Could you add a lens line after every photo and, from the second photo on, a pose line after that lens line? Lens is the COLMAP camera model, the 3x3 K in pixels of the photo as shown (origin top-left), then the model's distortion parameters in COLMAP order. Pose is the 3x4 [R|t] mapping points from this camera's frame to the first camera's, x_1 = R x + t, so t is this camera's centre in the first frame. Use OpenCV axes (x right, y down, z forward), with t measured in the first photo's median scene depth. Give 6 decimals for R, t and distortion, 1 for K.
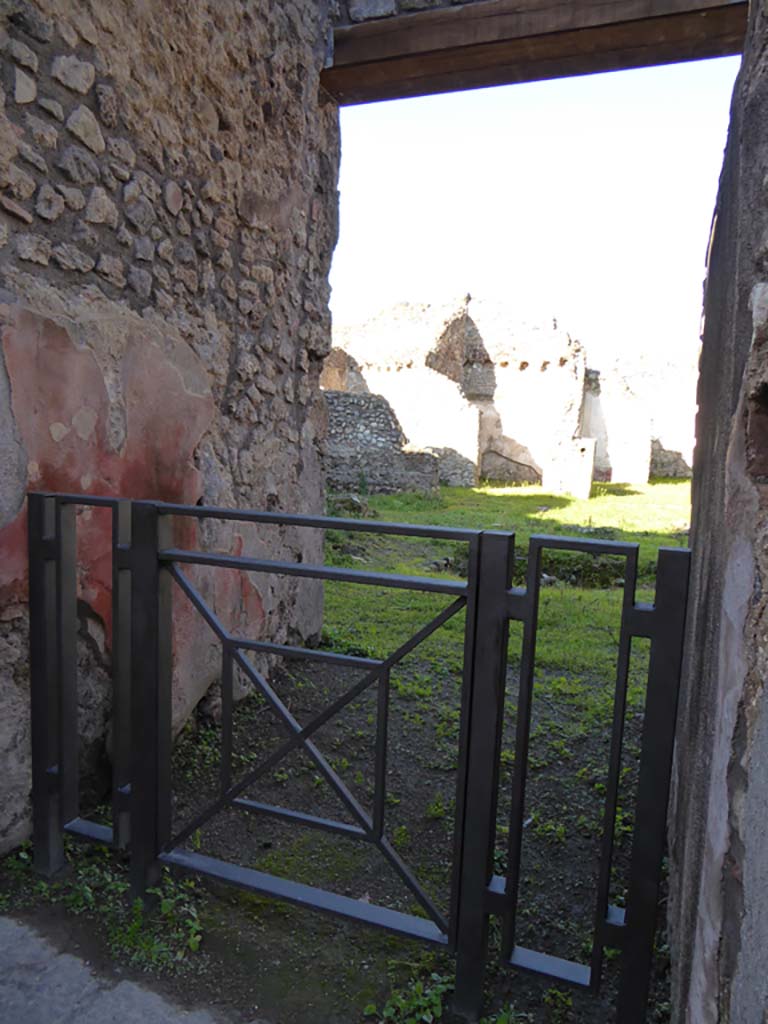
lens RADIAL K [[736.4, 0, 384.0], [0, 736.4, 512.0], [0, 0, 1]] dist [-0.002852, -0.001505]
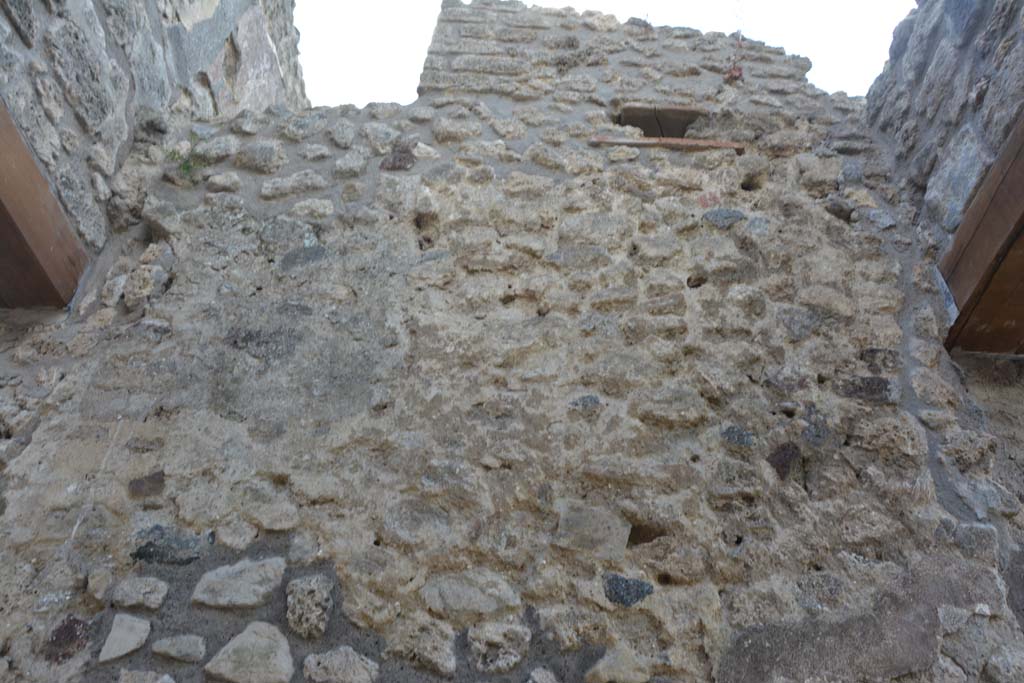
lens RADIAL K [[785.8, 0, 512.0], [0, 785.8, 341.5], [0, 0, 1]] dist [-0.165373, 0.110798]
pose [[0.382146, -0.619352, -0.685834, 0.204054], [-0.124230, 0.700994, -0.702263, -0.249418], [0.915714, 0.353568, 0.190940, 0.820916]]
